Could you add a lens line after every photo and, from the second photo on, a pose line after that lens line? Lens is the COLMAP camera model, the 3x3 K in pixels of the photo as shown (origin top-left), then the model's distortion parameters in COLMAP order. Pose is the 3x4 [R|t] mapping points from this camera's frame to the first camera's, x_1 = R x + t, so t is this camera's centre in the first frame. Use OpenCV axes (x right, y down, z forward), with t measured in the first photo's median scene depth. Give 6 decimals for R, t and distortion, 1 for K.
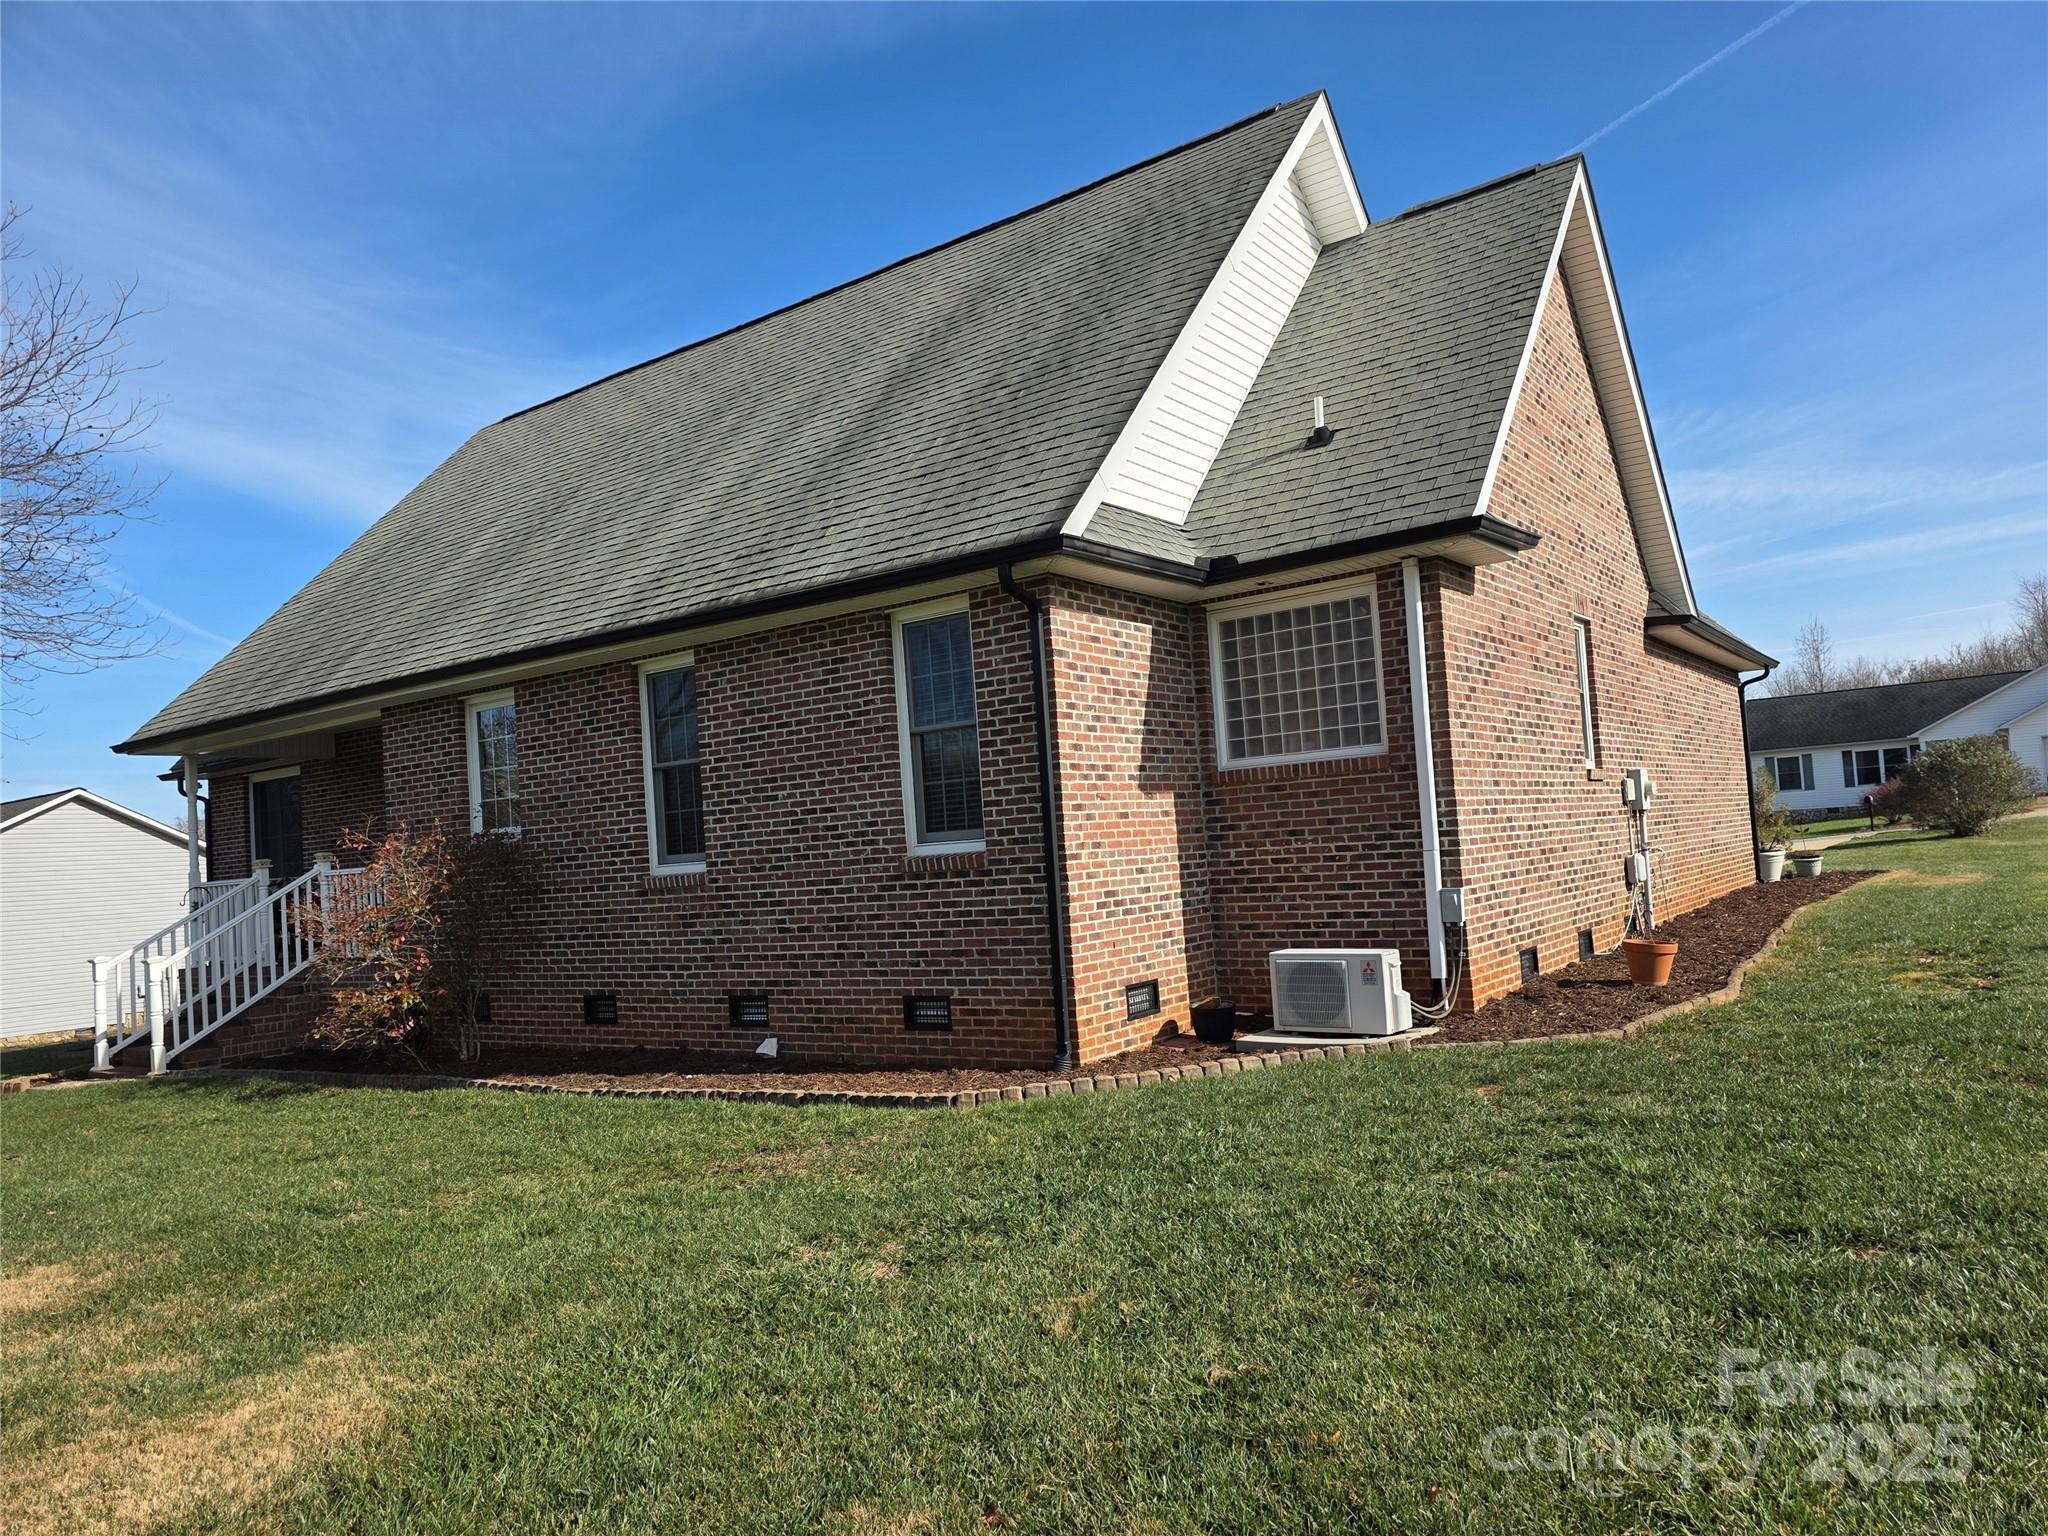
lens RADIAL K [[1343.5, 0, 1038.5], [0, 1343.5, 780.4], [0, 0, 1]] dist [0.150141, -0.223647]
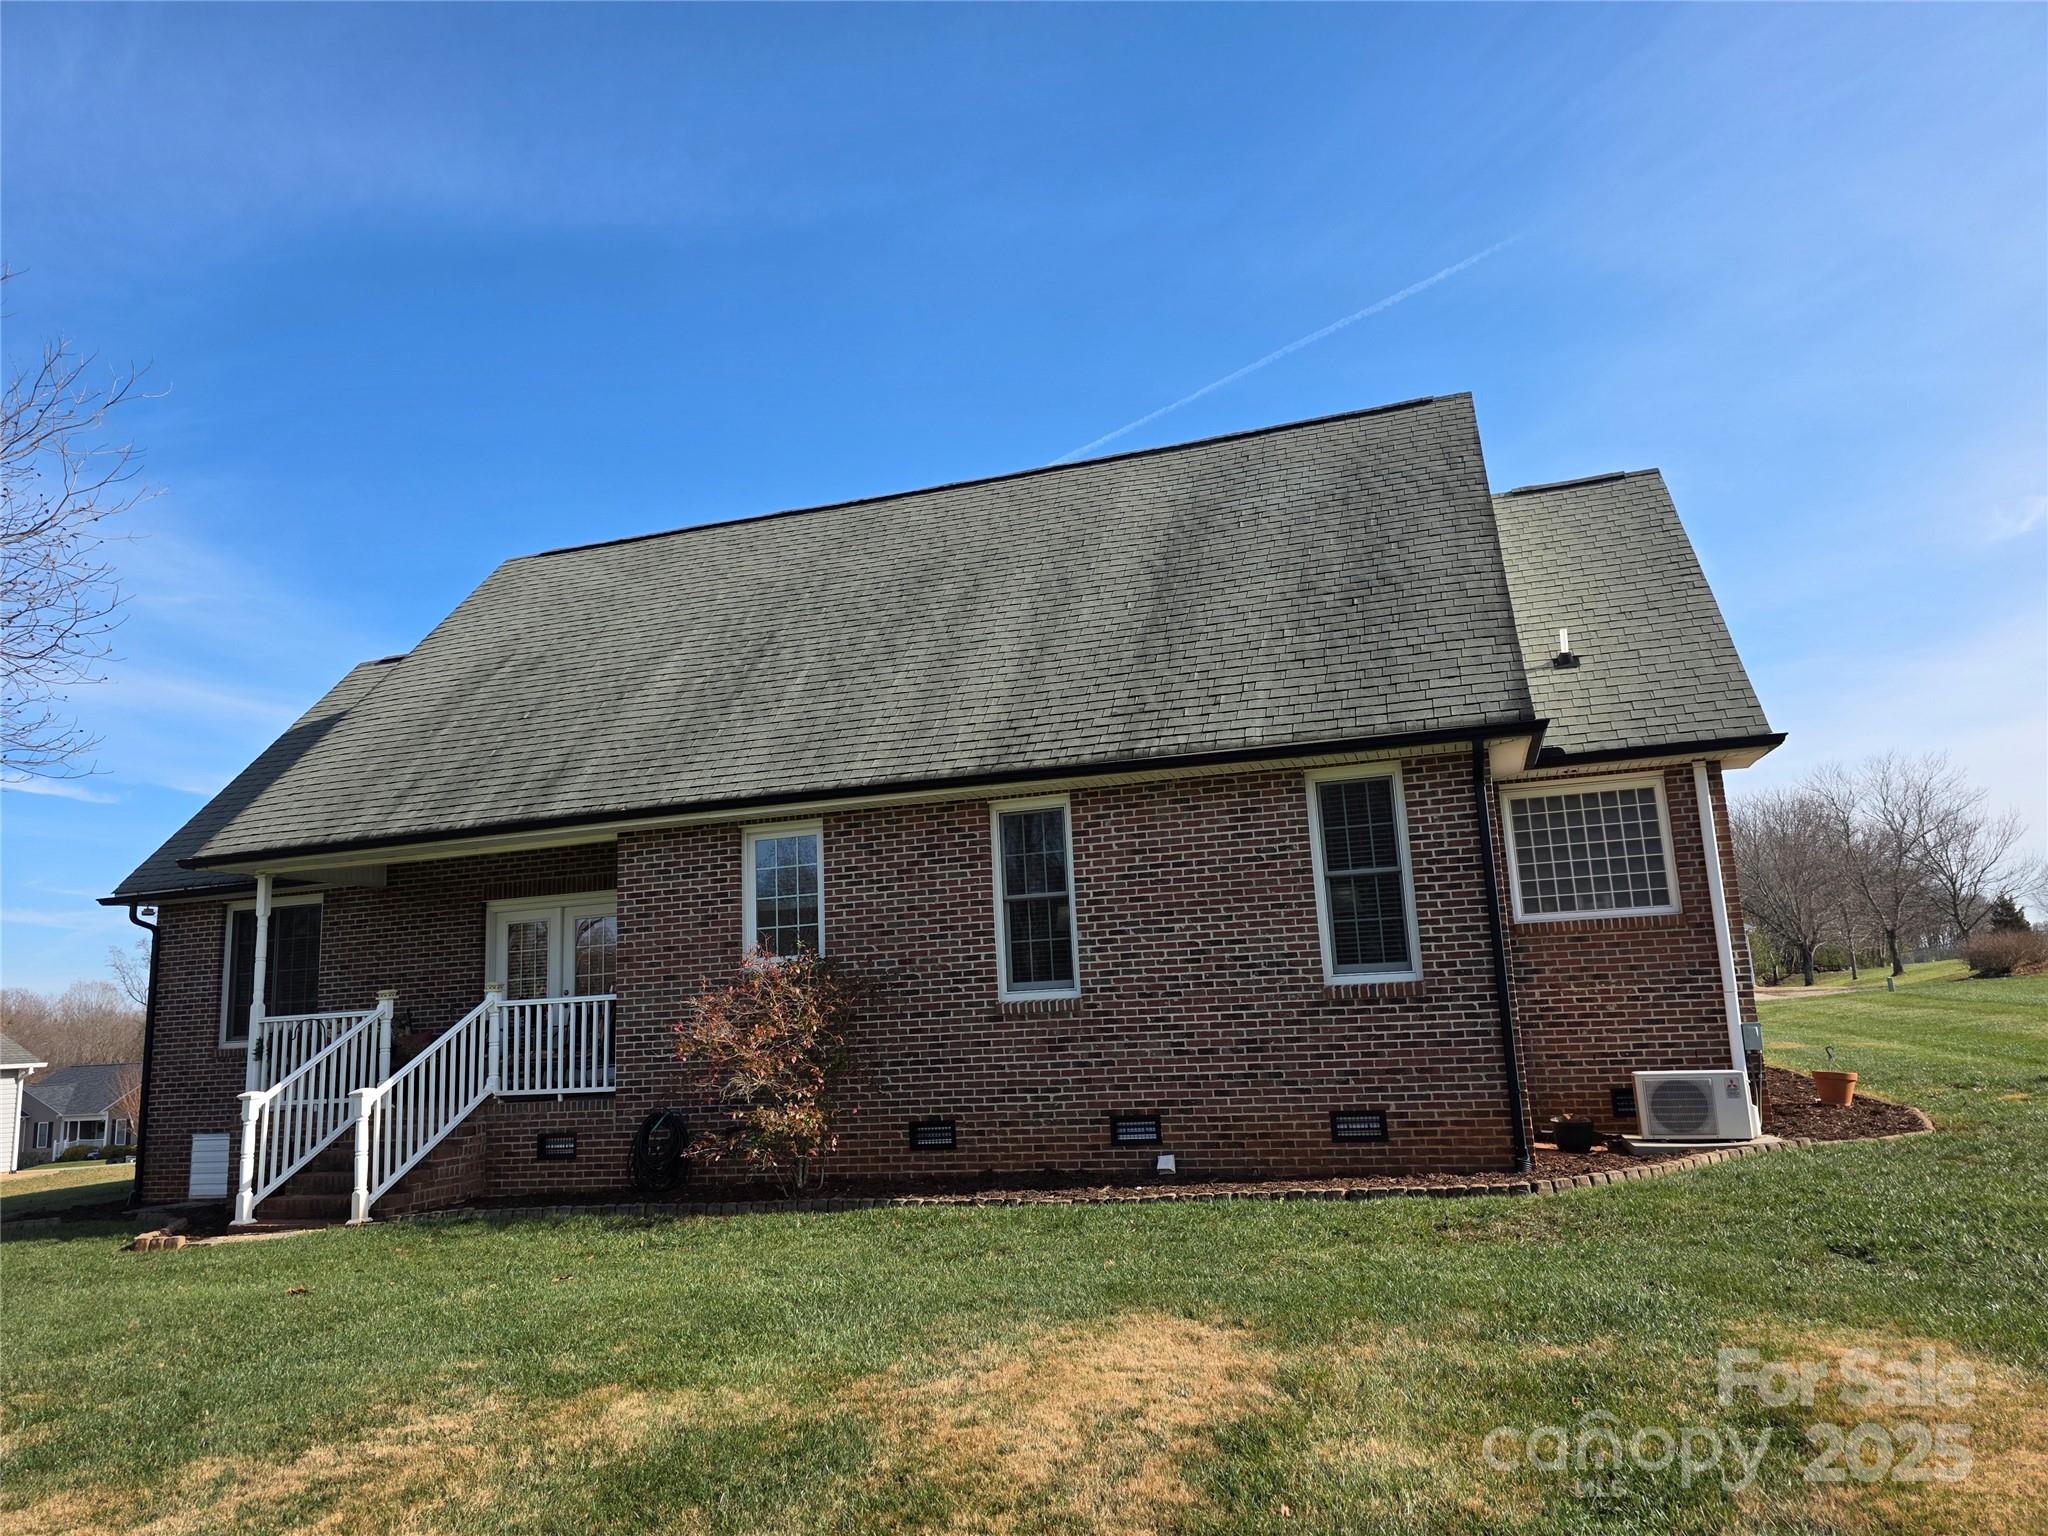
lens RADIAL K [[1343.5, 0, 1038.5], [0, 1343.5, 780.4], [0, 0, 1]] dist [0.150141, -0.223647]
pose [[0.950141, 0.072000, 0.303393, -0.670576], [-0.030158, 0.989634, -0.140411, 0.052308], [-0.310358, 0.124261, 0.942464, -0.022251]]
